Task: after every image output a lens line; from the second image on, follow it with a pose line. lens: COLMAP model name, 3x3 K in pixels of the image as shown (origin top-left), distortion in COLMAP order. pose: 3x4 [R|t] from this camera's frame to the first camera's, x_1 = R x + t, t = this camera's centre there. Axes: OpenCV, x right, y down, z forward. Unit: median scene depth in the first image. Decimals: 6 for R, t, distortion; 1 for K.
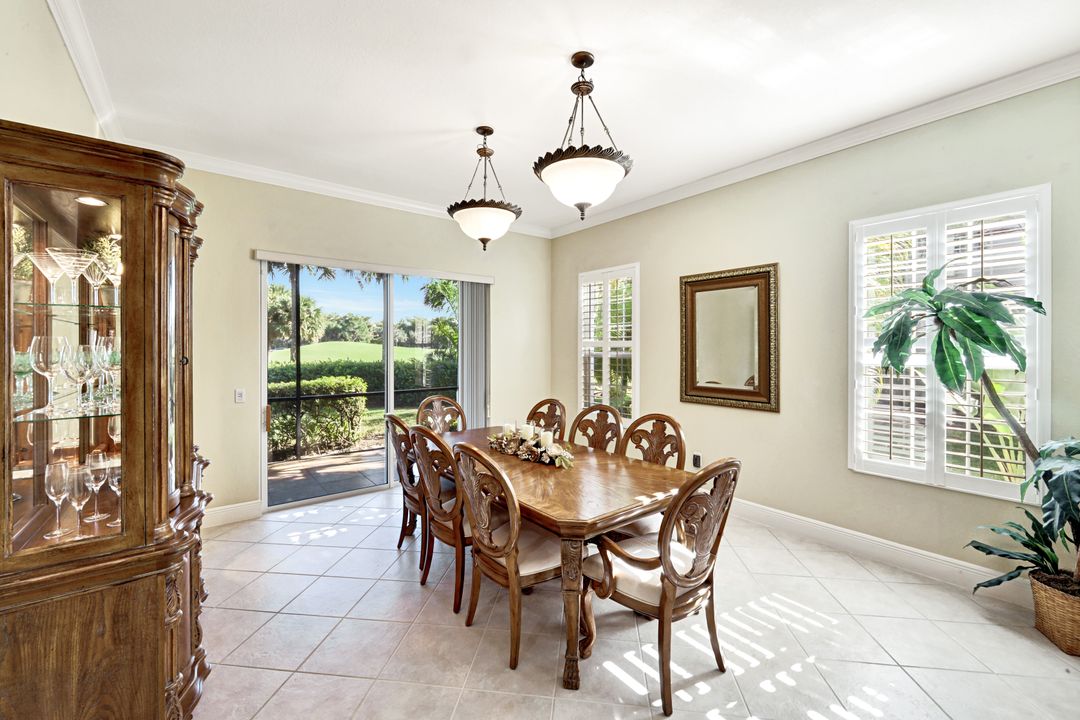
lens RADIAL K [[438.5, 0, 521.3], [0, 438.5, 347.7], [0, 0, 1]] dist [0.000064, -0.000330]
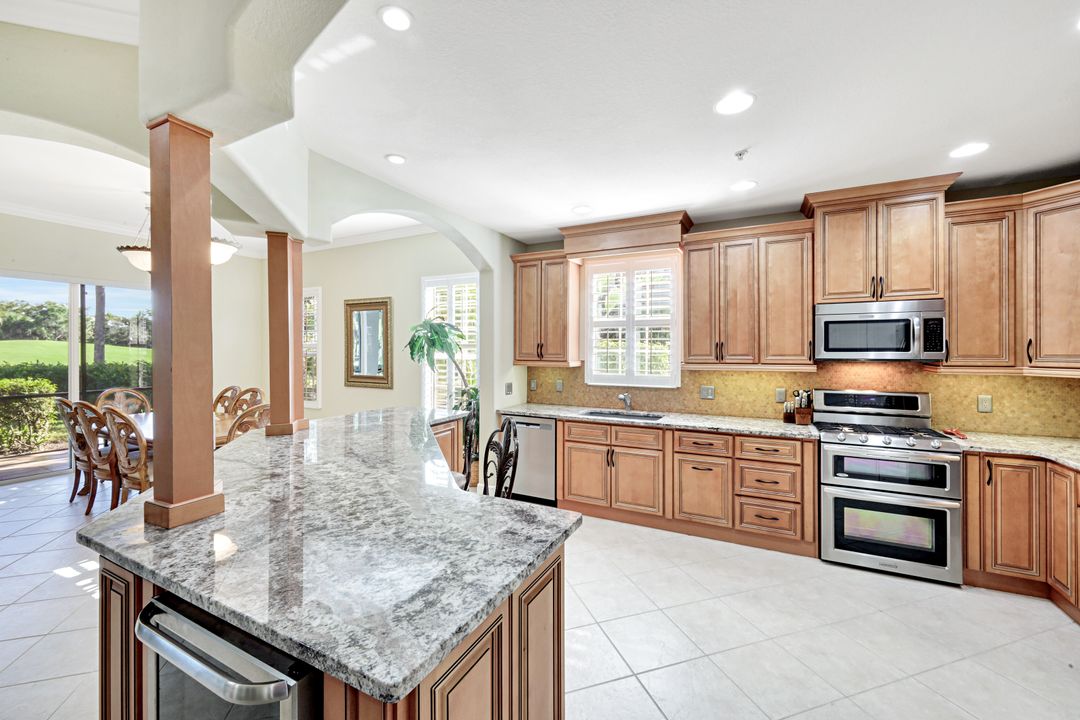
lens RADIAL K [[438.5, 0, 528.6], [0, 438.5, 350.1], [0, 0, 1]] dist [0.000064, -0.000330]
pose [[0.898196, 0.002341, 0.439589, 0.272566], [-0.002860, 0.999996, 0.000518, 0.001022], [-0.439585, -0.001722, 0.898199, -0.564102]]
